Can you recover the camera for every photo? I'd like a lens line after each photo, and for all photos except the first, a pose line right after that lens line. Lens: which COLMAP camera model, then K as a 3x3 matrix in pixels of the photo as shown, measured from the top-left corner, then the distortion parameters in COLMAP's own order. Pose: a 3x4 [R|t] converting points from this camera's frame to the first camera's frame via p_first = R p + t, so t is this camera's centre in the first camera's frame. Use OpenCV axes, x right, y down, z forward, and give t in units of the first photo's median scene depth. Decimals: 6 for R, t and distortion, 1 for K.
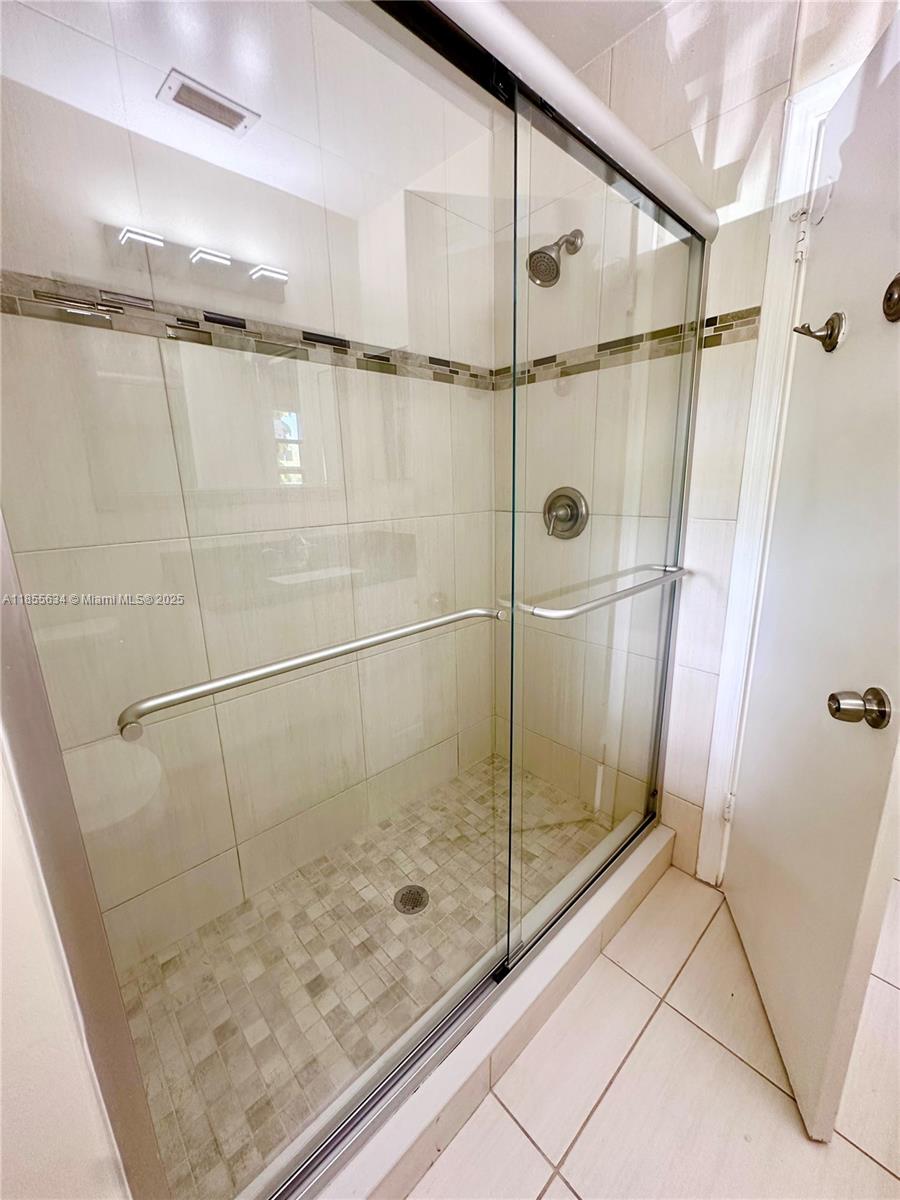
lens RADIAL K [[478.2, 0, 454.8], [0, 478.2, 604.0], [0, 0, 1]] dist [-0.005512, 0.000747]
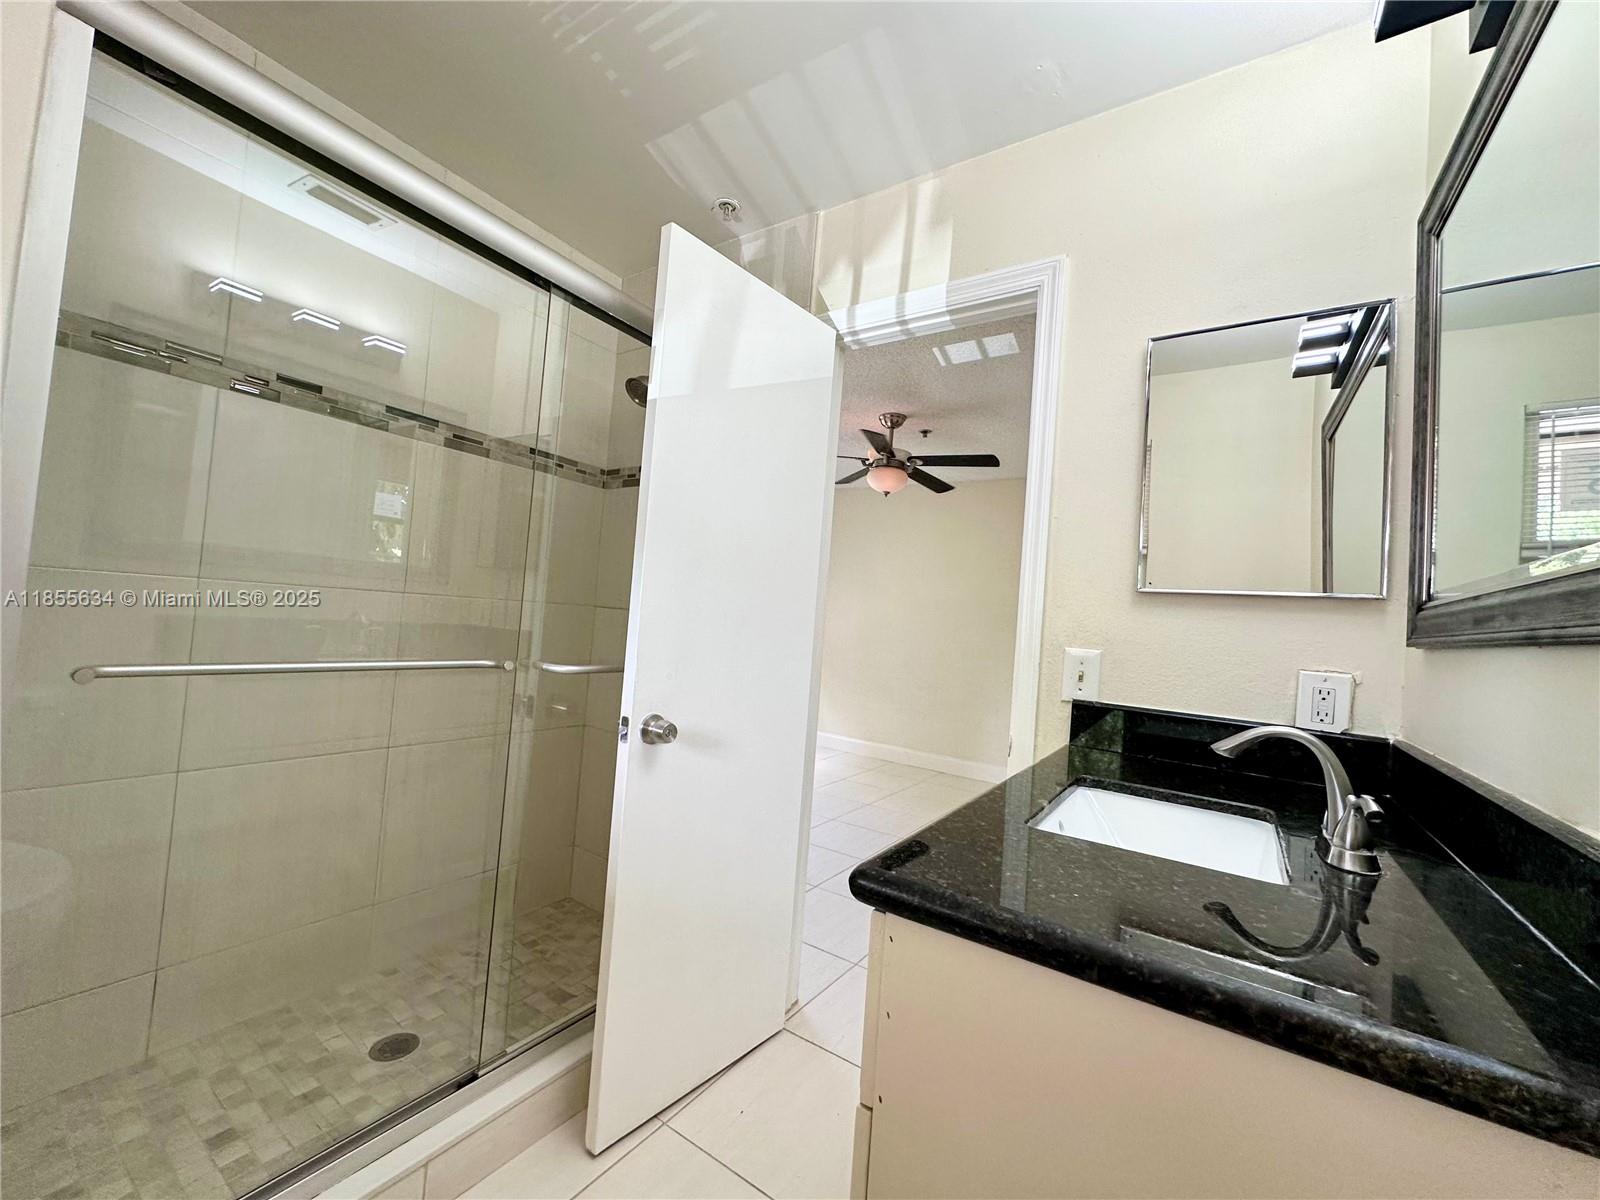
lens RADIAL K [[637.6, 0, 800.7], [0, 637.6, 603.2], [0, 0, 1]] dist [-0.005512, 0.000747]
pose [[0.969618, 0.103682, 0.221565, 0.264007], [-0.041127, 0.961936, -0.270163, 0.162377], [-0.241142, 0.252843, 0.936974, -0.366312]]
